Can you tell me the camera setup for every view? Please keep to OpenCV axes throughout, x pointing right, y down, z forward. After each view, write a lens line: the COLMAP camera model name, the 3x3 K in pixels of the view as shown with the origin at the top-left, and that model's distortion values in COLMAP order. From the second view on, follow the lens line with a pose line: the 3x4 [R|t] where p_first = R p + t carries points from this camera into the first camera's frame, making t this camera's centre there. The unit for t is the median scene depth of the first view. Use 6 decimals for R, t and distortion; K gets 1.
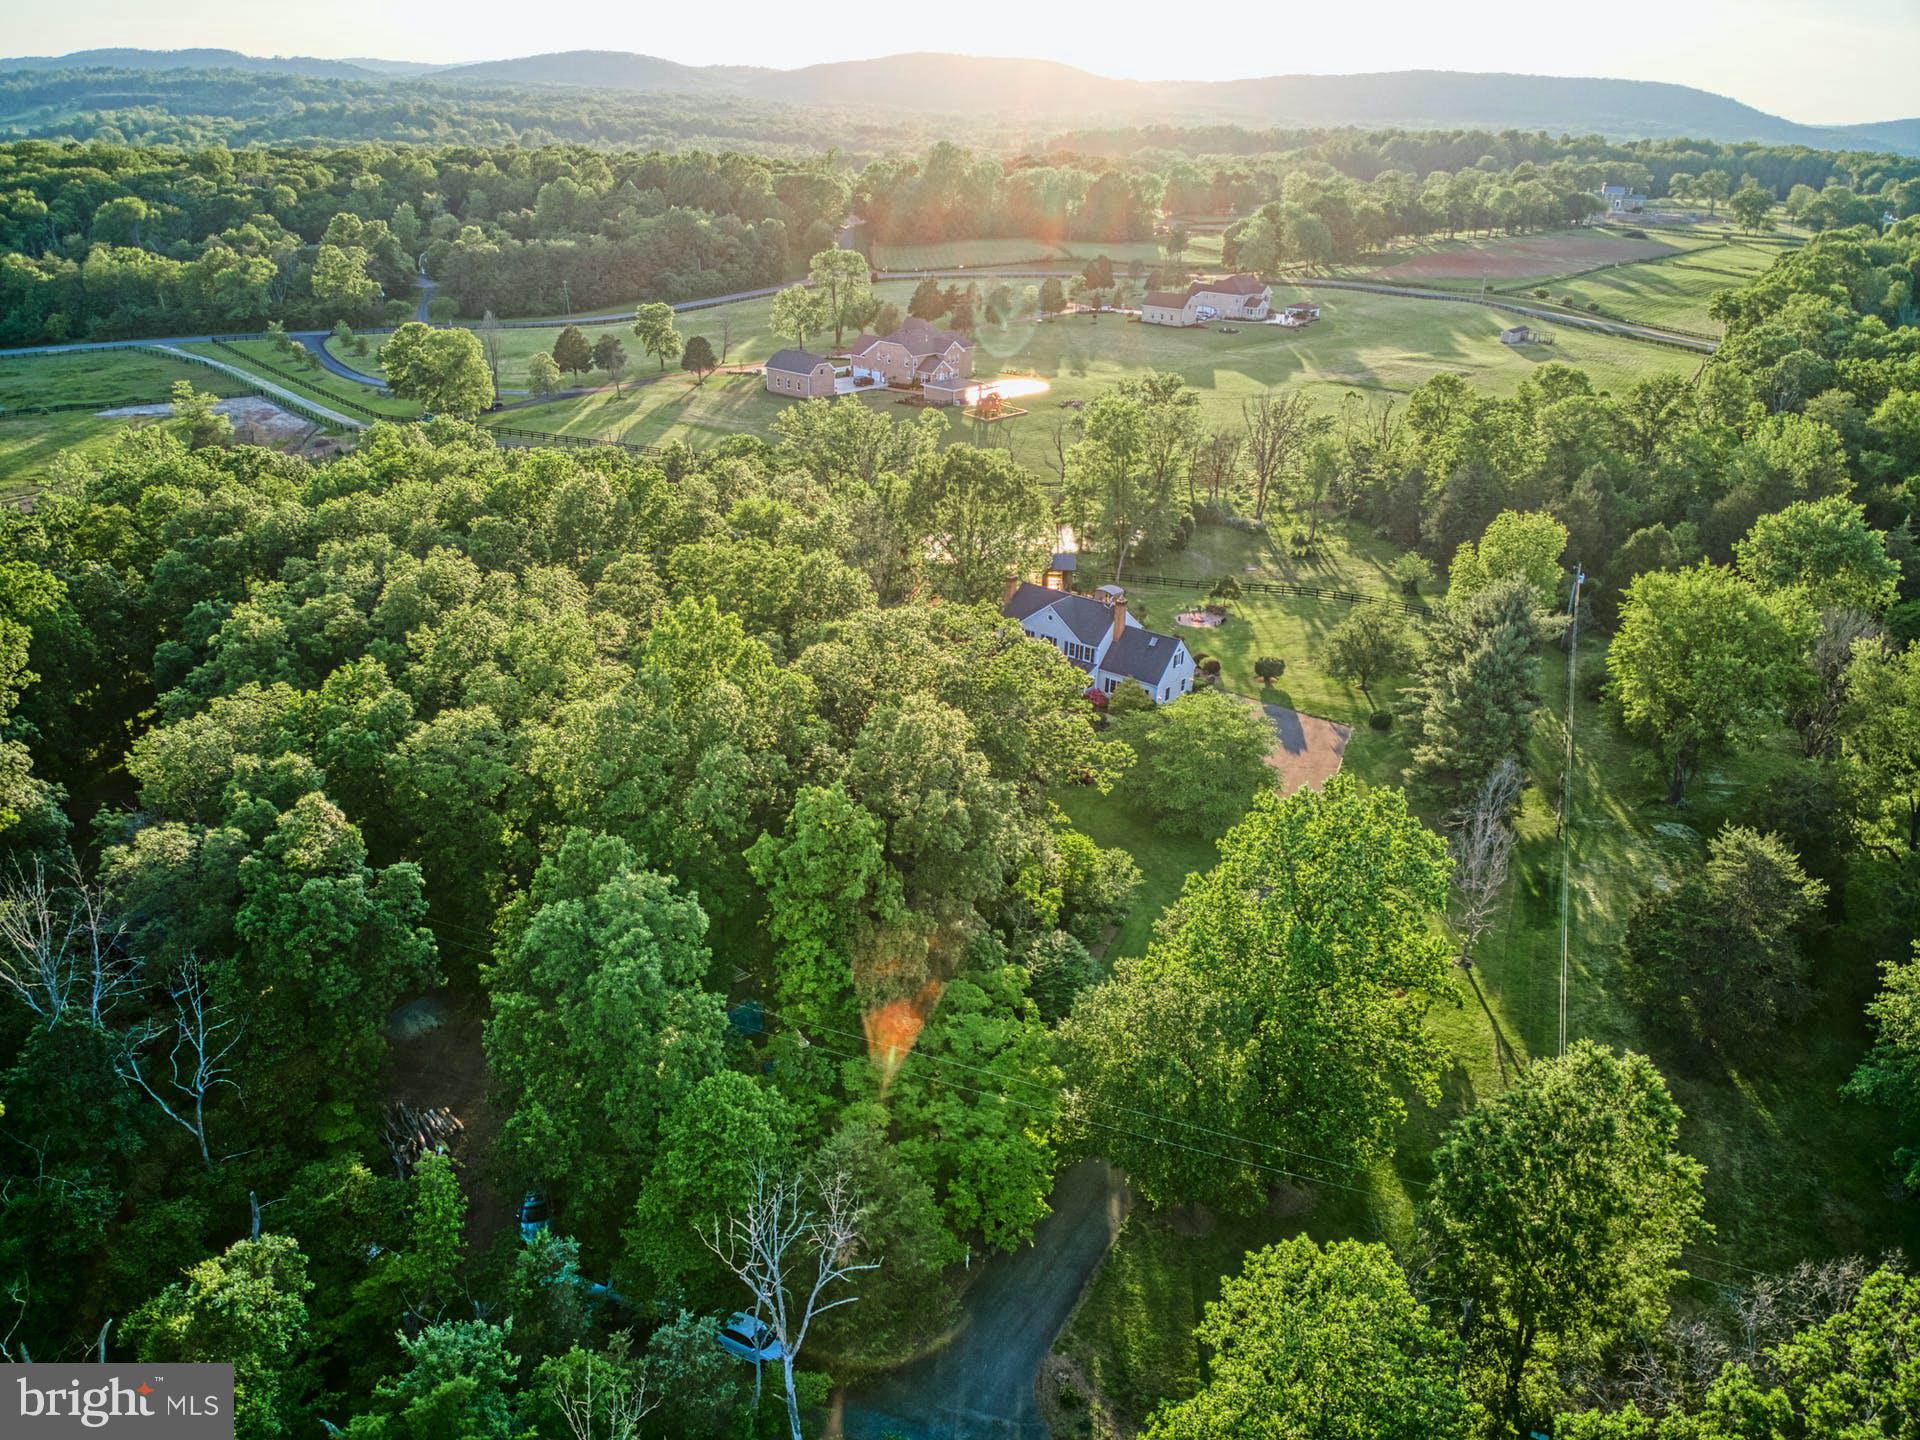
lens RADIAL K [[1386.9, 0, 942.9], [0, 1386.9, 782.2], [0, 0, 1]] dist [-0.005900, -0.065143]
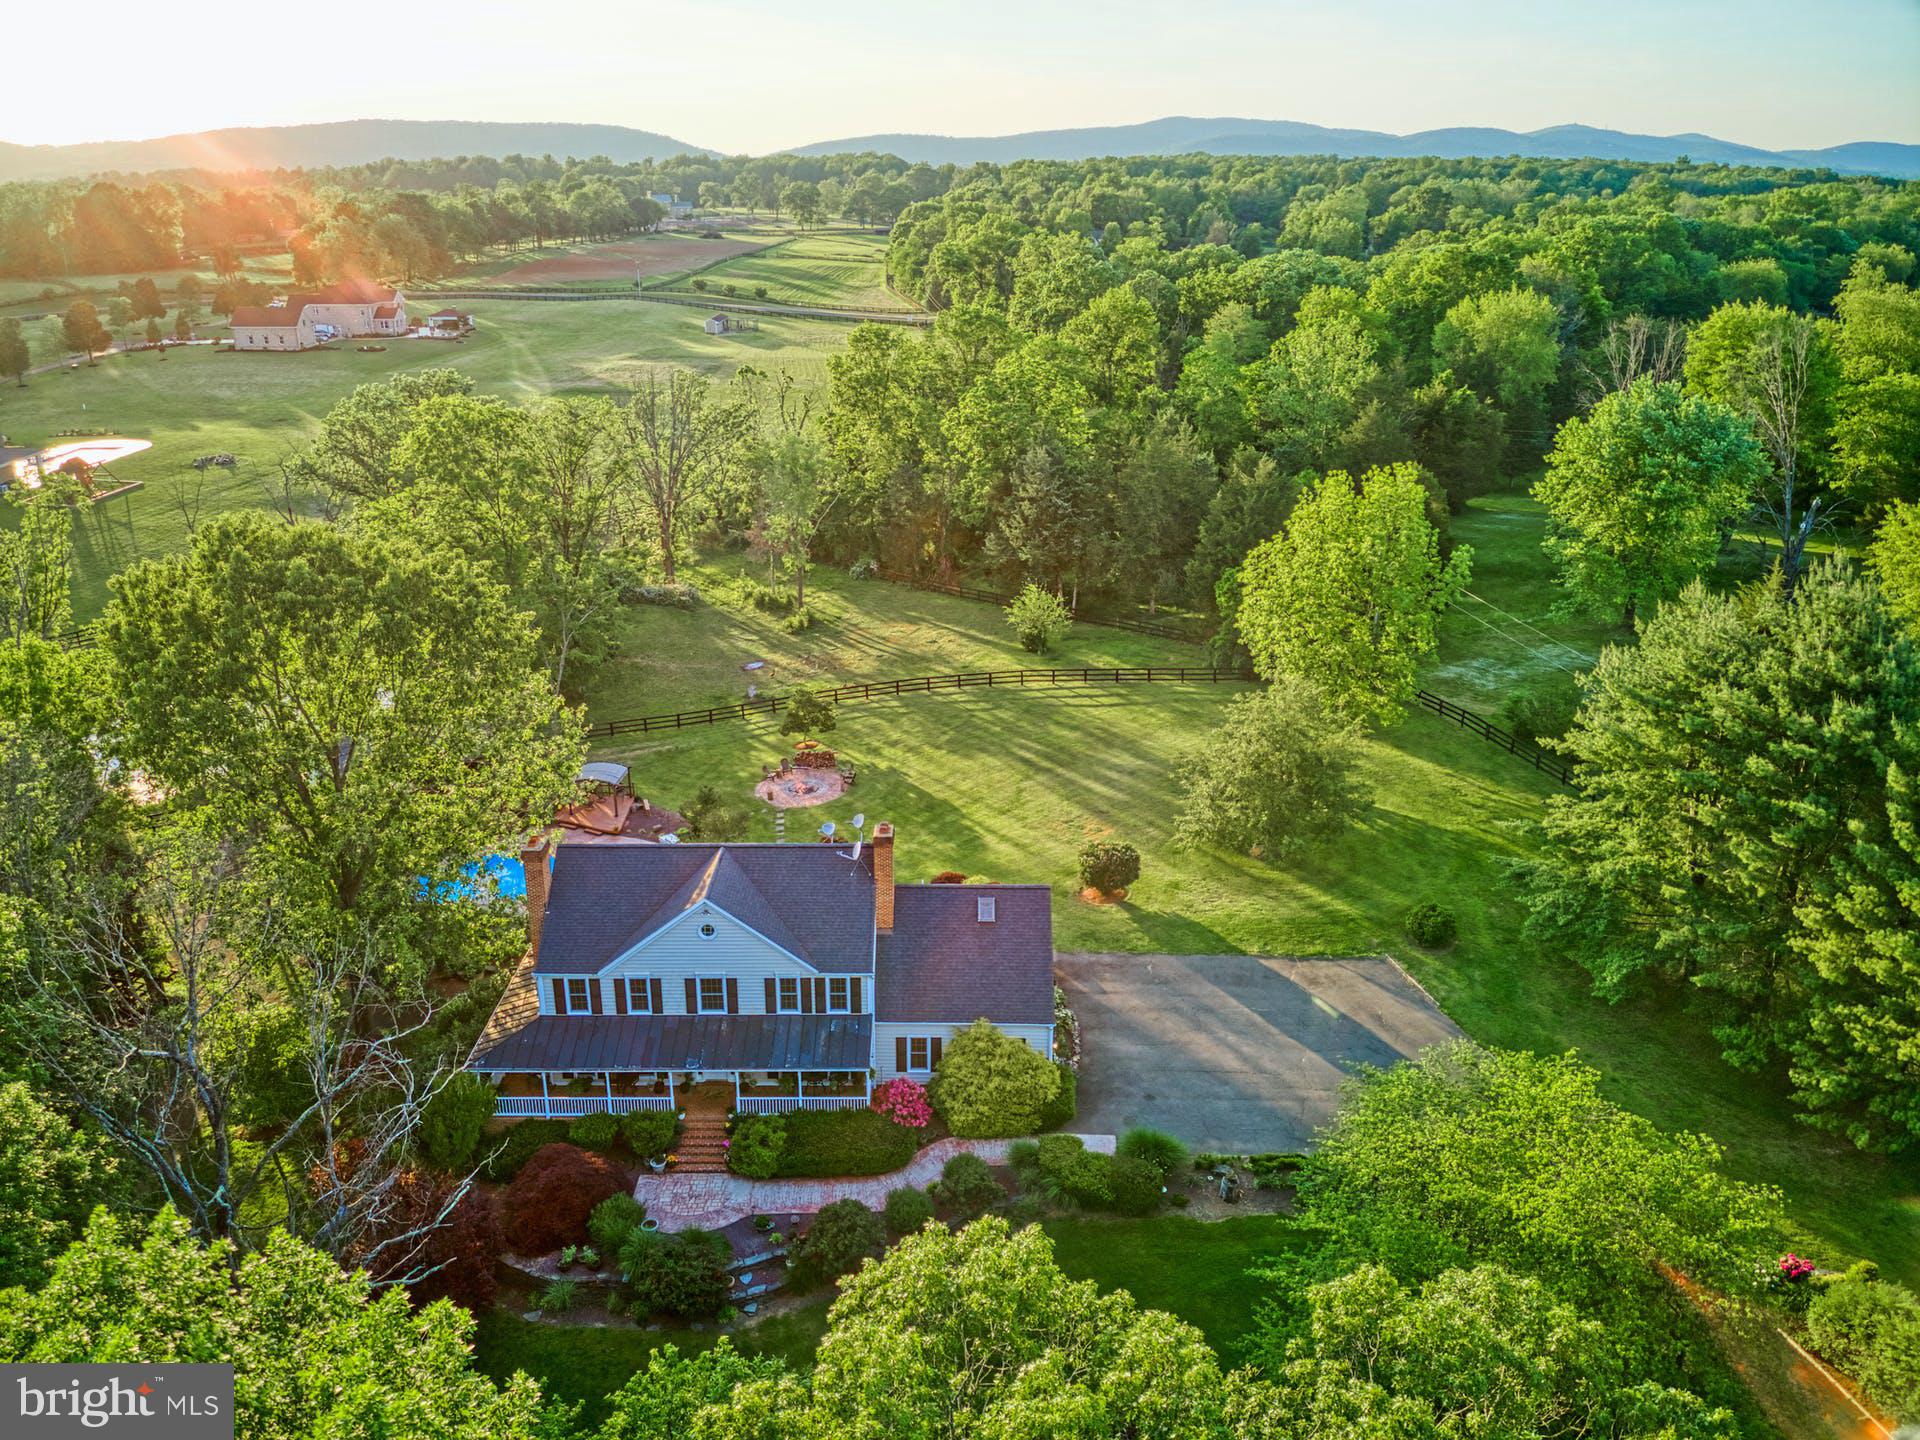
lens RADIAL K [[1386.9, 0, 959.6], [0, 1386.9, 726.4], [0, 0, 1]] dist [-0.005900, -0.065143]
pose [[0.767931, -0.242740, 0.592755, -0.050339], [0.286646, 0.957809, 0.020876, -0.109729], [-0.572814, 0.153879, 0.805112, 0.460479]]
